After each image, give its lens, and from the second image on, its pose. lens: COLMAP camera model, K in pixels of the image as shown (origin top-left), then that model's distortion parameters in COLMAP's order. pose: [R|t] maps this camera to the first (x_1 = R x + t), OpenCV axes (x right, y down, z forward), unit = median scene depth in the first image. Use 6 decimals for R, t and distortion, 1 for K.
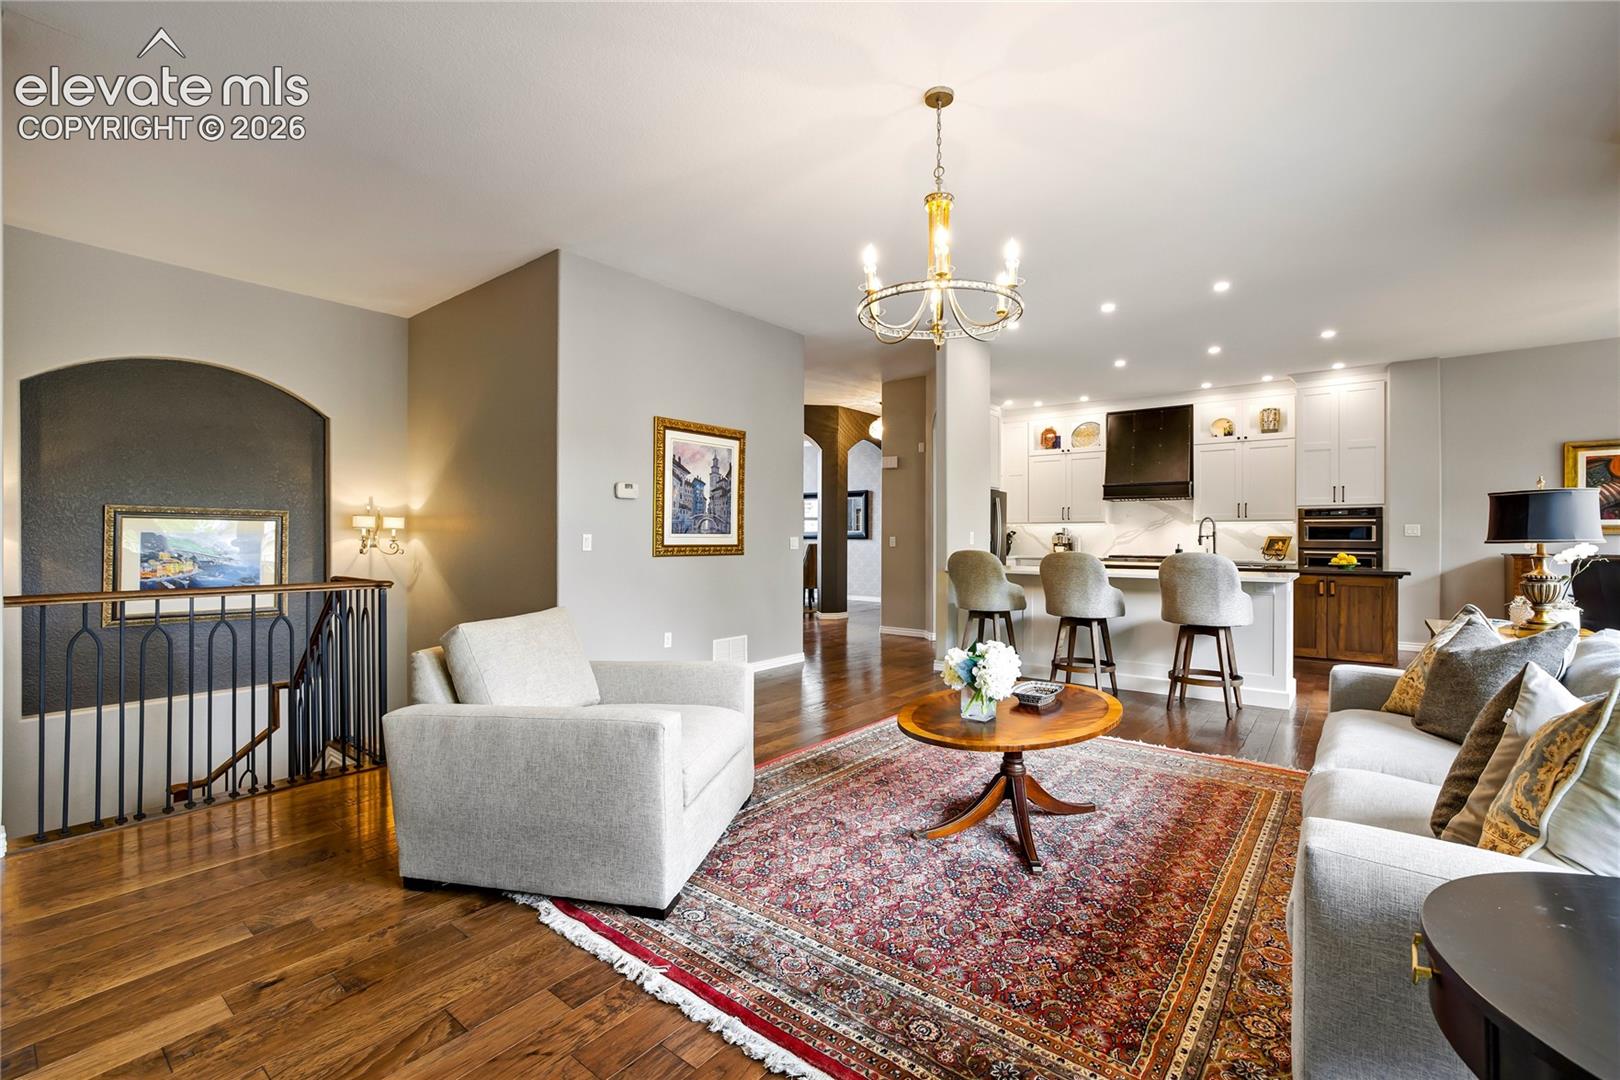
lens RADIAL K [[693.9, 0, 810.2], [0, 693.9, 536.5], [0, 0, 1]] dist [-0.023717, 0.007943]
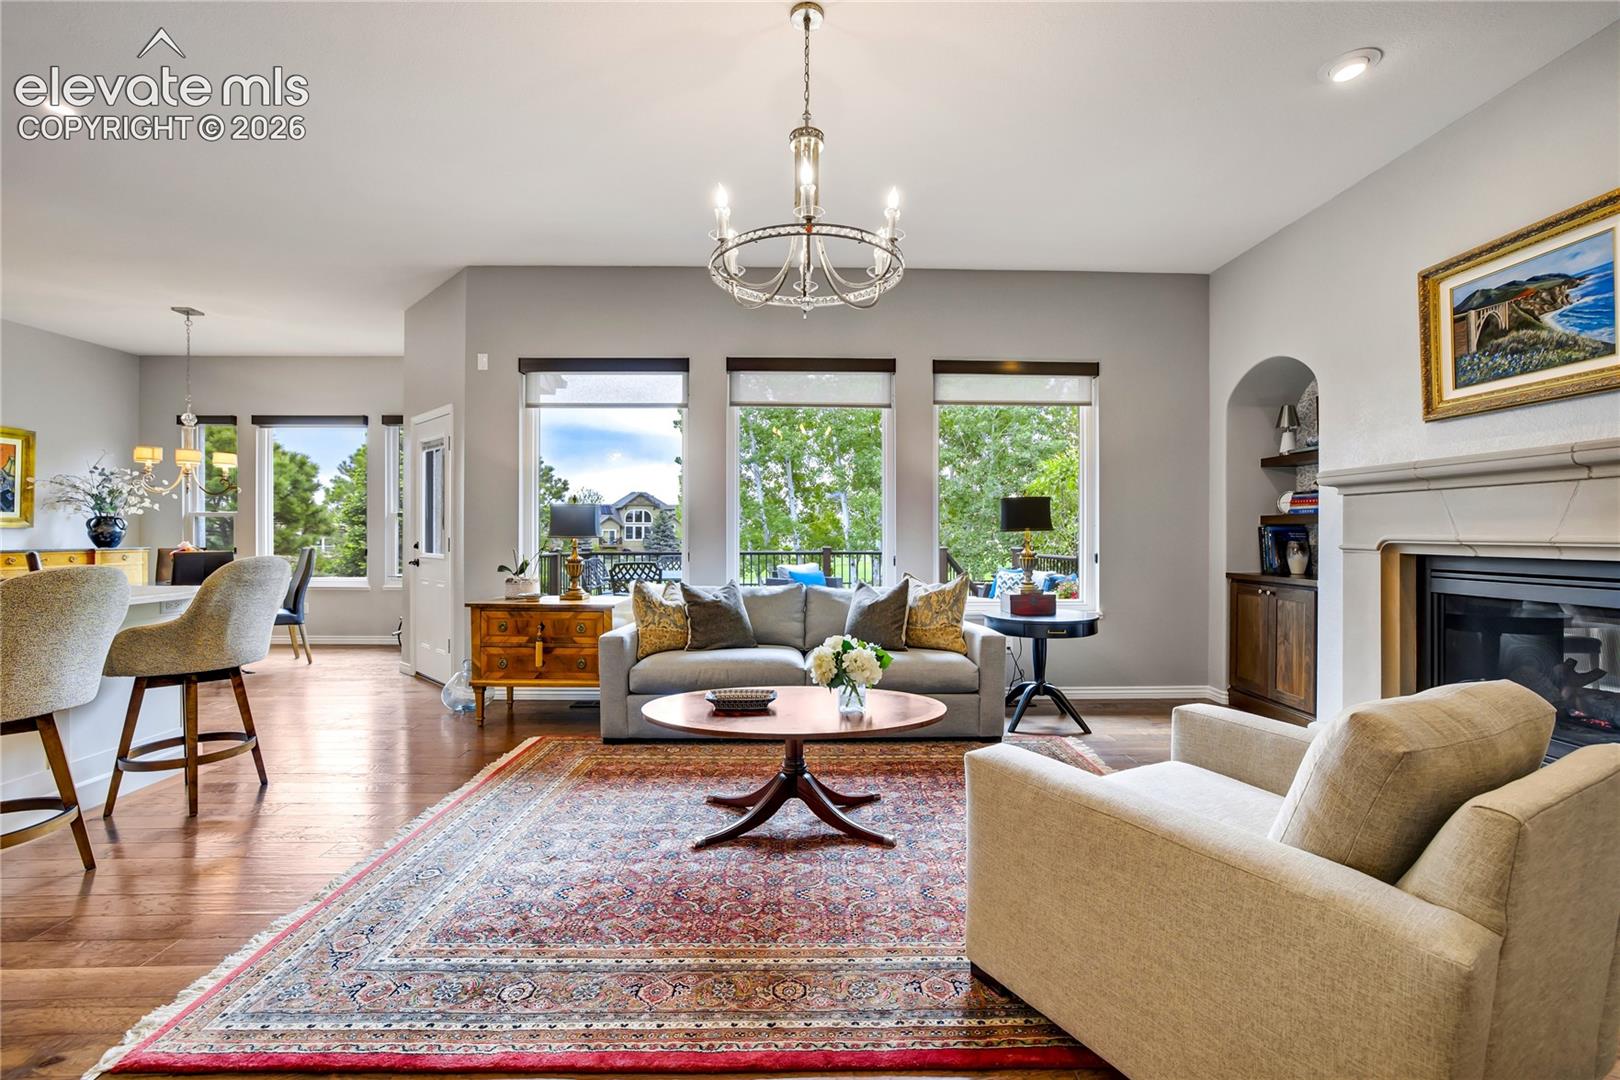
lens RADIAL K [[693.9, 0, 814.7], [0, 693.9, 533.2], [0, 0, 1]] dist [-0.023717, 0.007943]
pose [[-0.634628, -0.002821, 0.772813, -0.445574], [-0.007763, 0.999966, -0.002725, -0.000660], [-0.772779, -0.007728, -0.634628, 1.437055]]
